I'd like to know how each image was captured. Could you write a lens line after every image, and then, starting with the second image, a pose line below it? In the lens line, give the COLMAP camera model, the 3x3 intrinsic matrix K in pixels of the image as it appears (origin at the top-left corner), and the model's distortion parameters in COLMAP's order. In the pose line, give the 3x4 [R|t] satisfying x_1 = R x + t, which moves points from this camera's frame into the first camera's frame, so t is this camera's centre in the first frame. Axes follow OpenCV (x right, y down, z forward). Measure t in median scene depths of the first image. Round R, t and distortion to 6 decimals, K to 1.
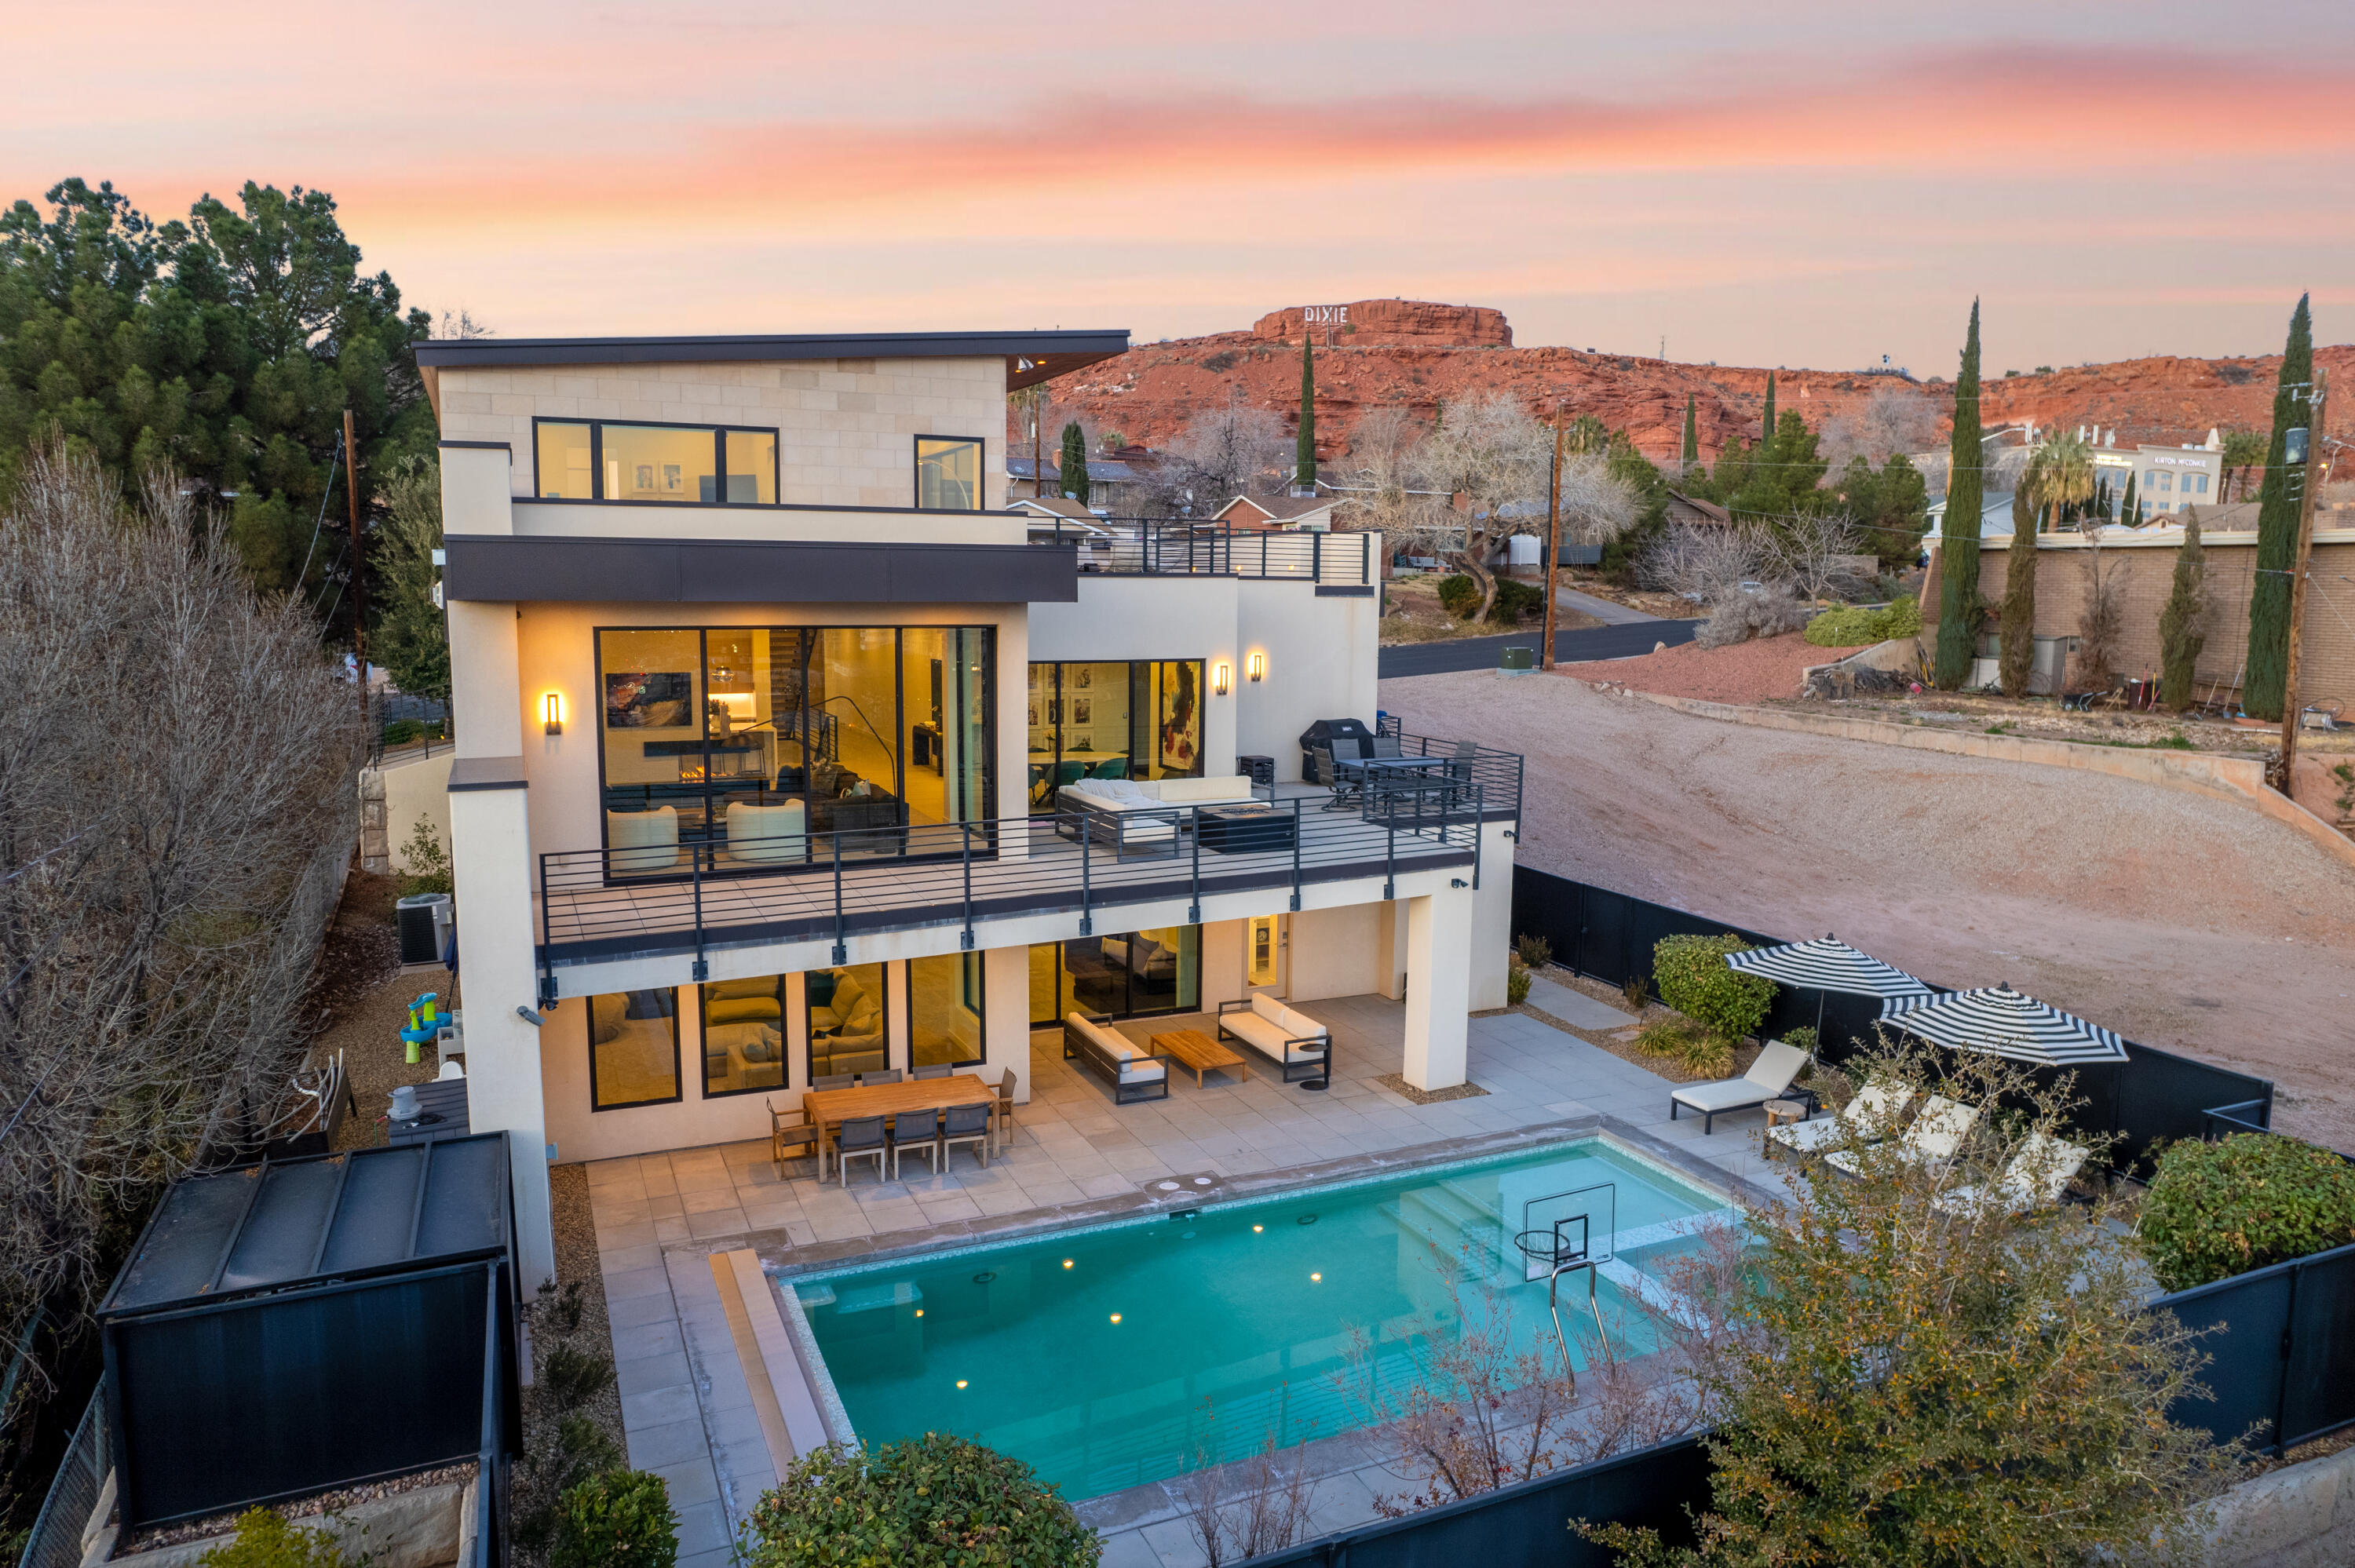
lens RADIAL K [[1508.9, 0, 1183.4], [0, 1508.9, 792.1], [0, 0, 1]] dist [-0.081849, 0.078961]
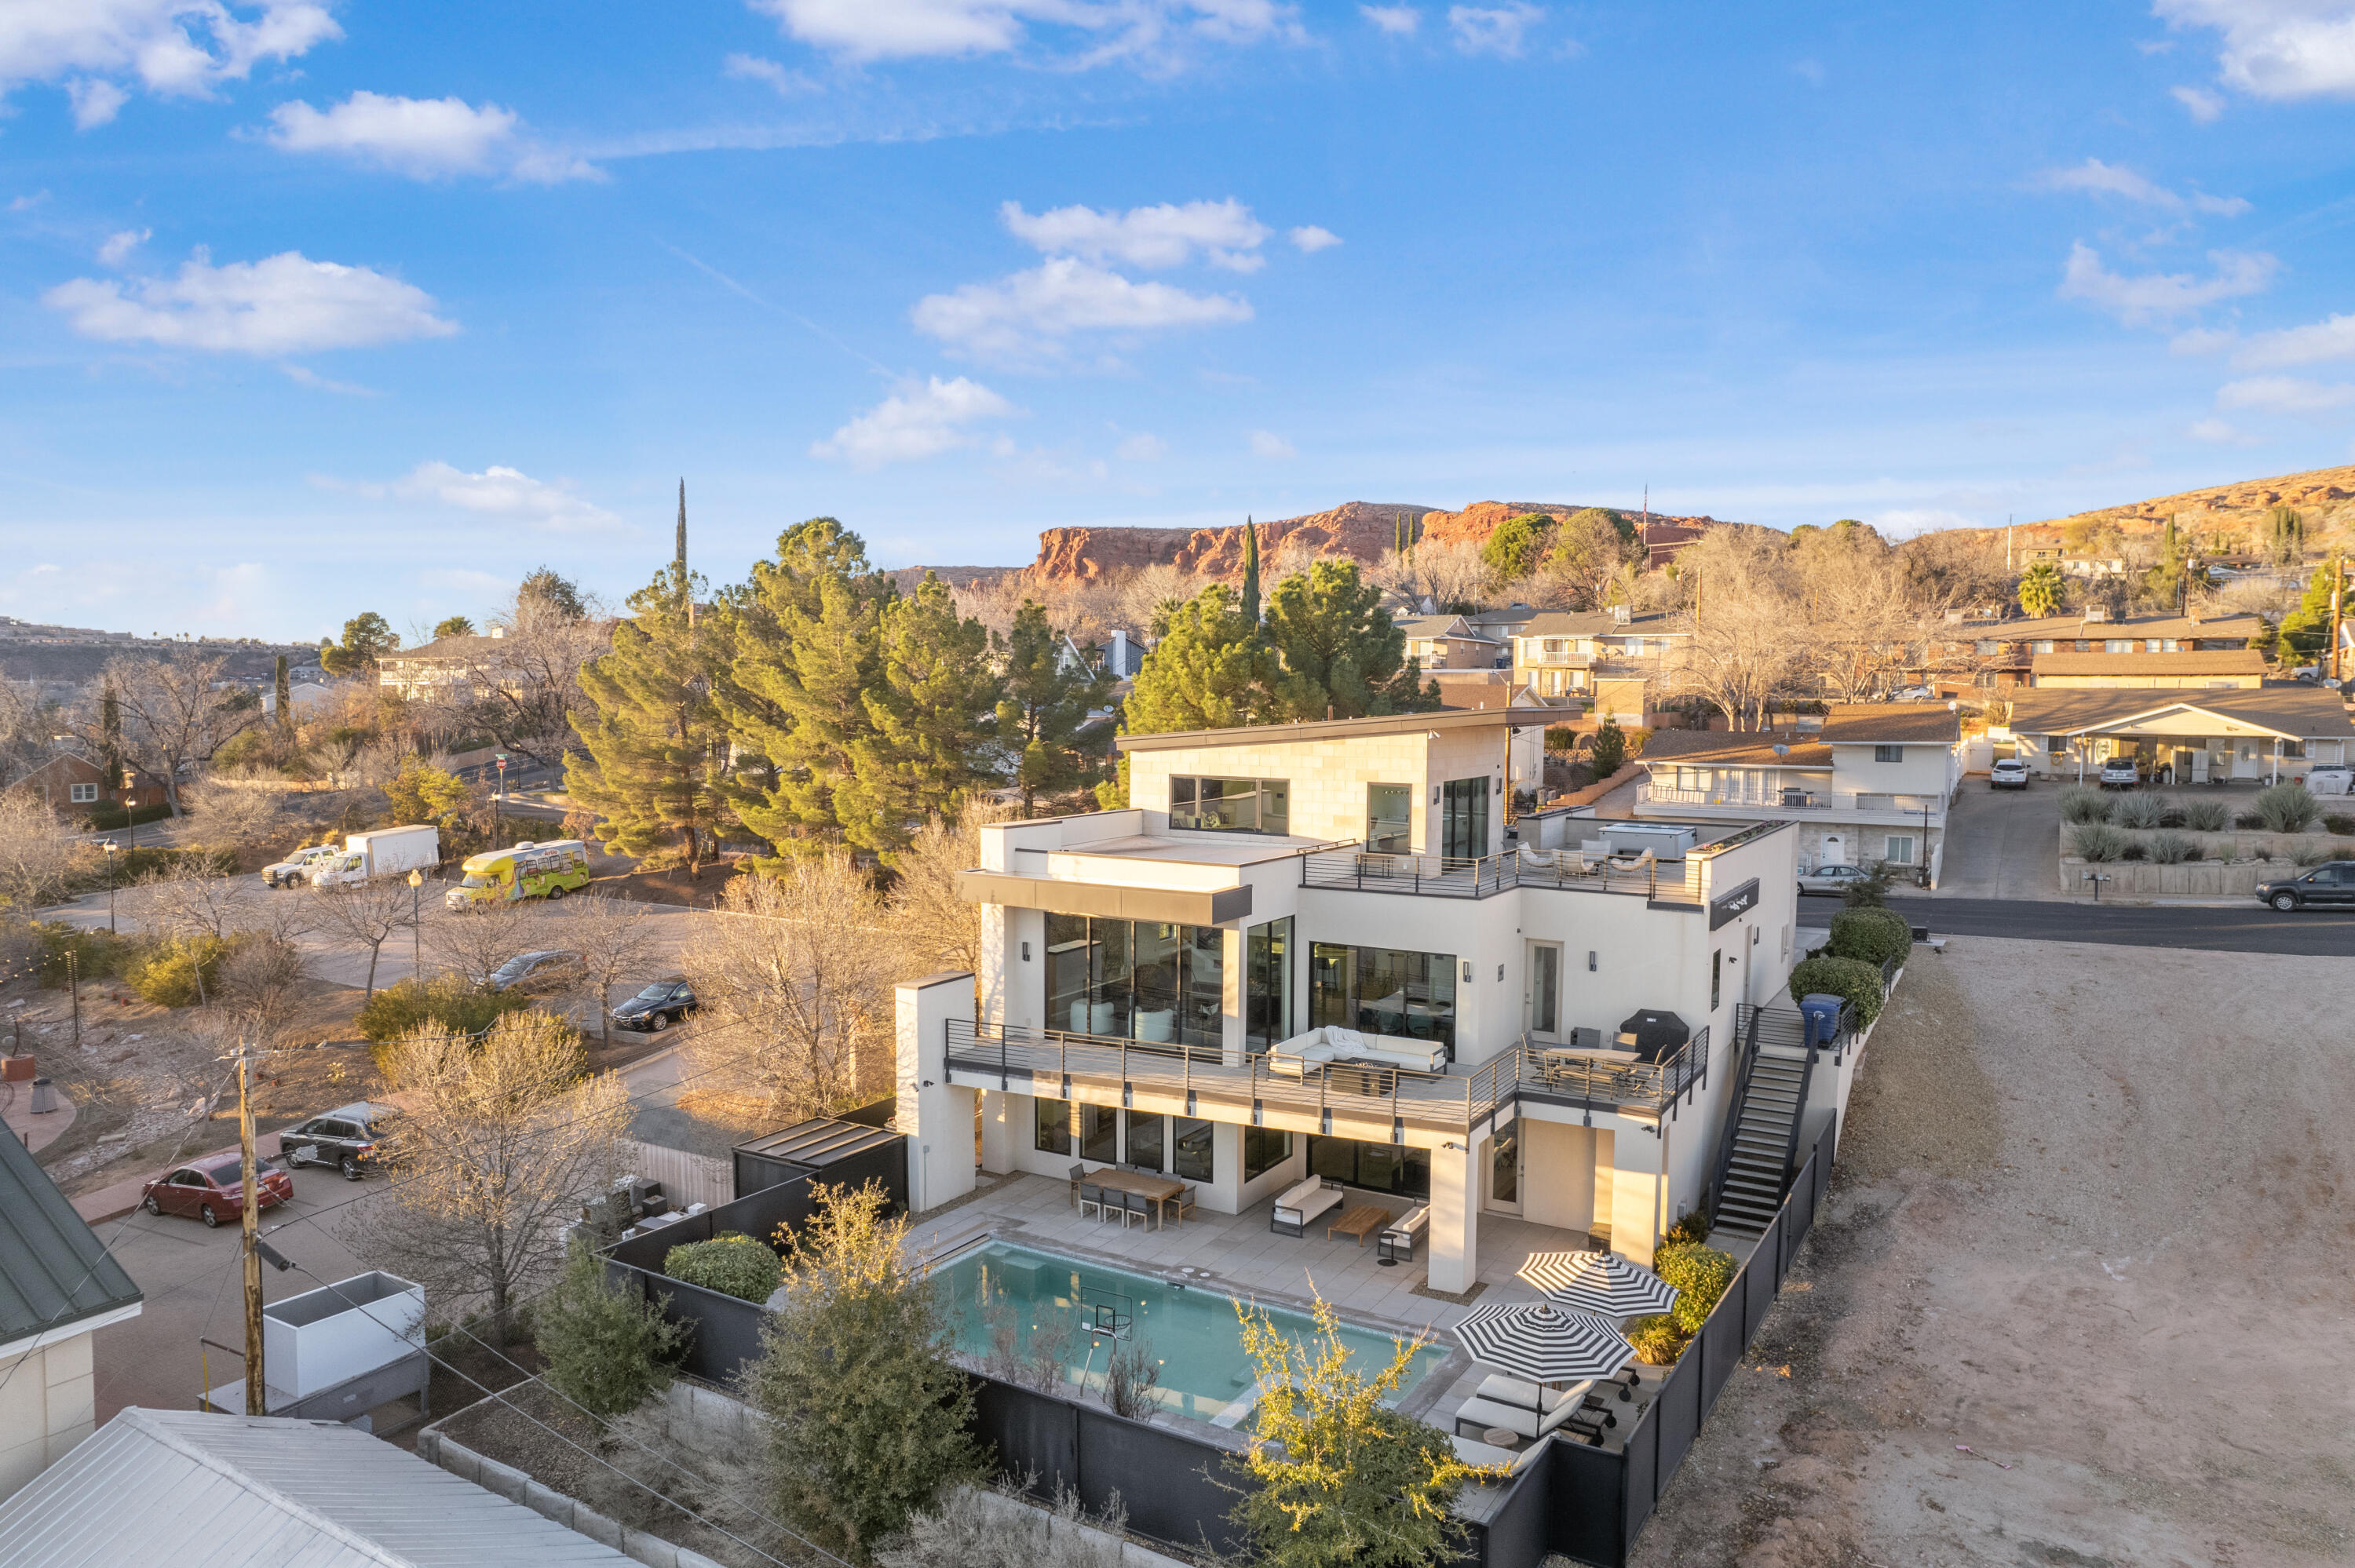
lens RADIAL K [[1508.9, 0, 1183.4], [0, 1508.9, 792.1], [0, 0, 1]] dist [-0.081849, 0.078961]
pose [[0.572313, 0.046764, -0.818701, 1.137018], [-0.112917, 0.993356, -0.022195, -0.202182], [0.812224, 0.105148, 0.573791, -0.037842]]
